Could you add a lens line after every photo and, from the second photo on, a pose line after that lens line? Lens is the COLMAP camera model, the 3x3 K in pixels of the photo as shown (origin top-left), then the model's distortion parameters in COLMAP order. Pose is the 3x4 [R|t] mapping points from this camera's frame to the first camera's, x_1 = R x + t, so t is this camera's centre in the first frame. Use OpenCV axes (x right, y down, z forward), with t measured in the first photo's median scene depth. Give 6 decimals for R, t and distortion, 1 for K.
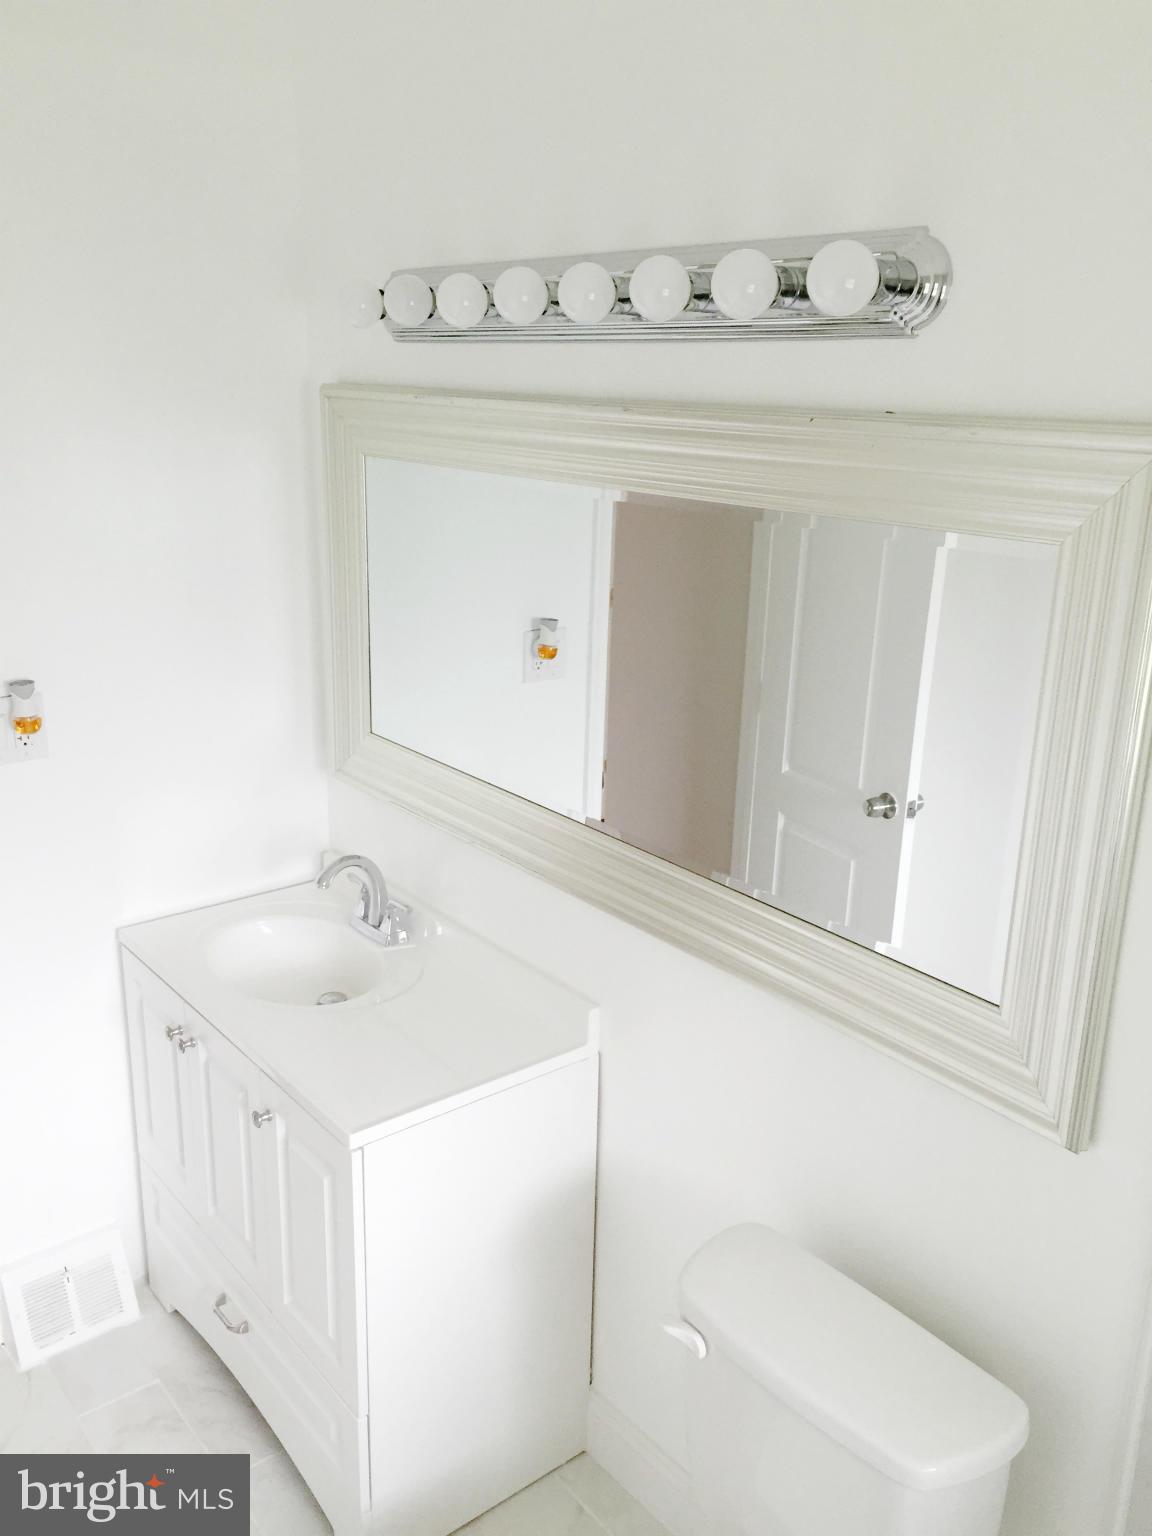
lens RADIAL K [[1317.5, 0, 581.9], [0, 1317.5, 766.2], [0, 0, 1]] dist [0.082977, -0.093835]
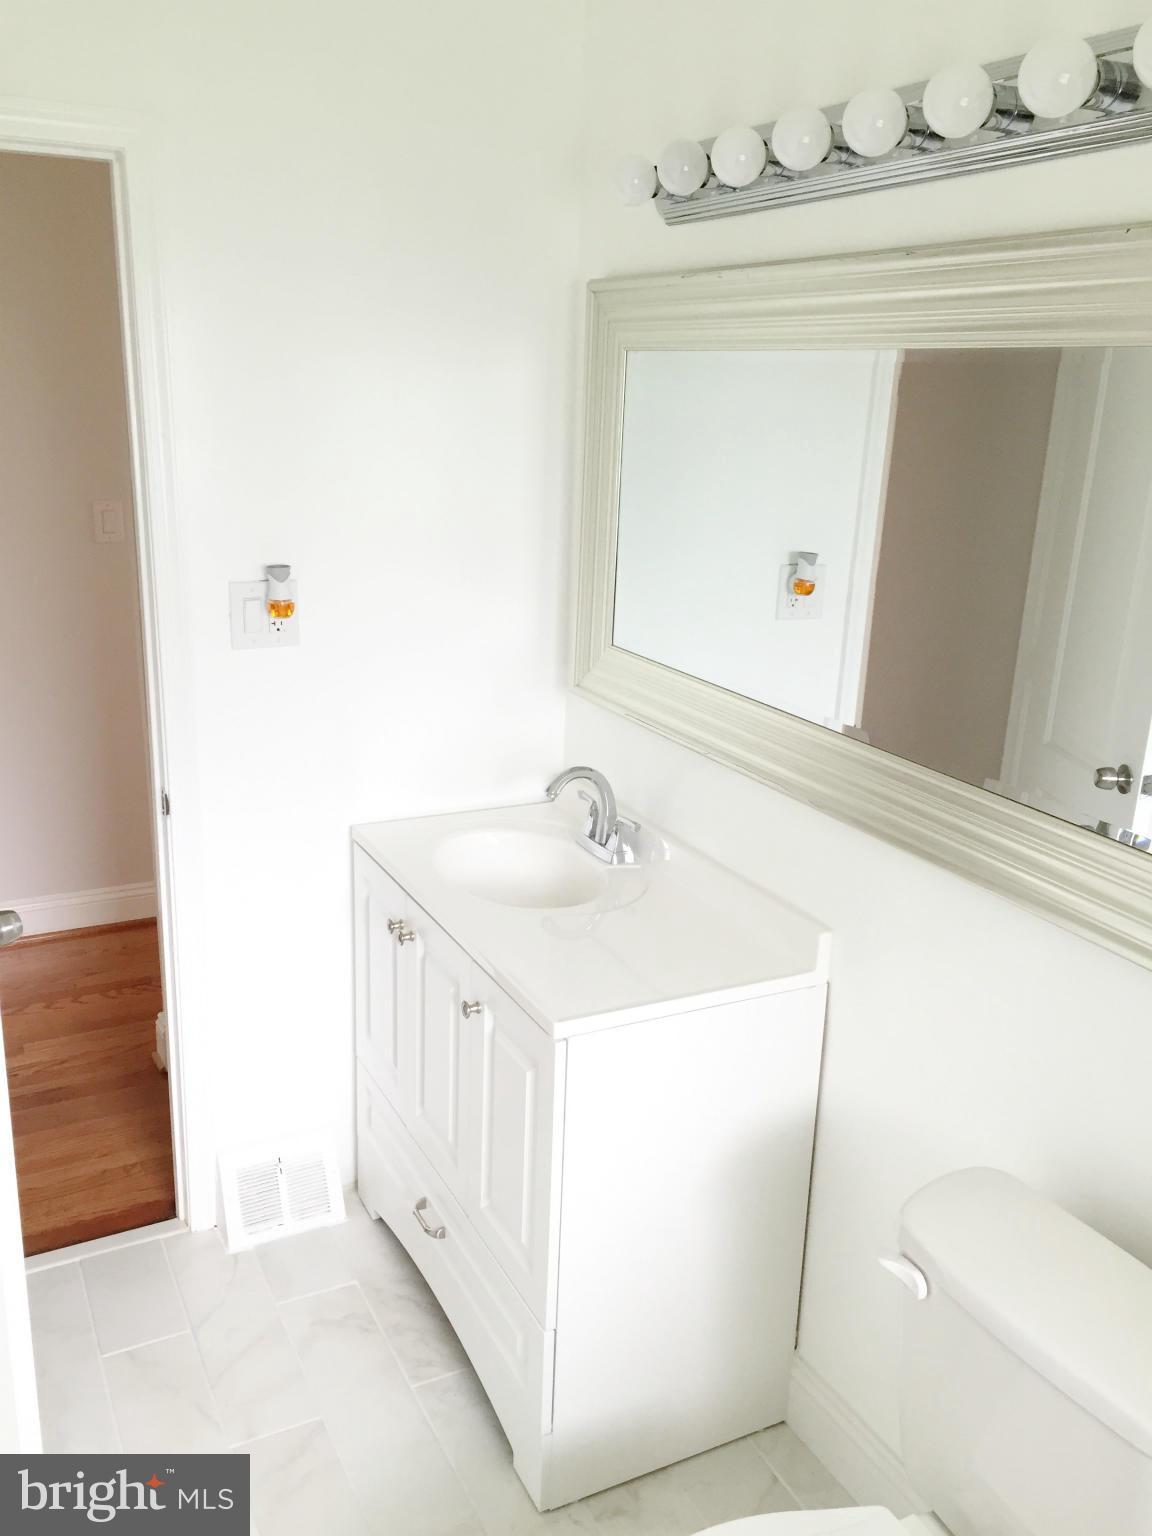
lens RADIAL K [[1317.5, 0, 581.9], [0, 1317.5, 766.2], [0, 0, 1]] dist [0.082977, -0.093835]
pose [[0.979107, 0.069456, -0.191117, 0.010124], [-0.073912, 0.997132, -0.016278, 0.086271], [0.189438, 0.030063, 0.981432, 0.053846]]
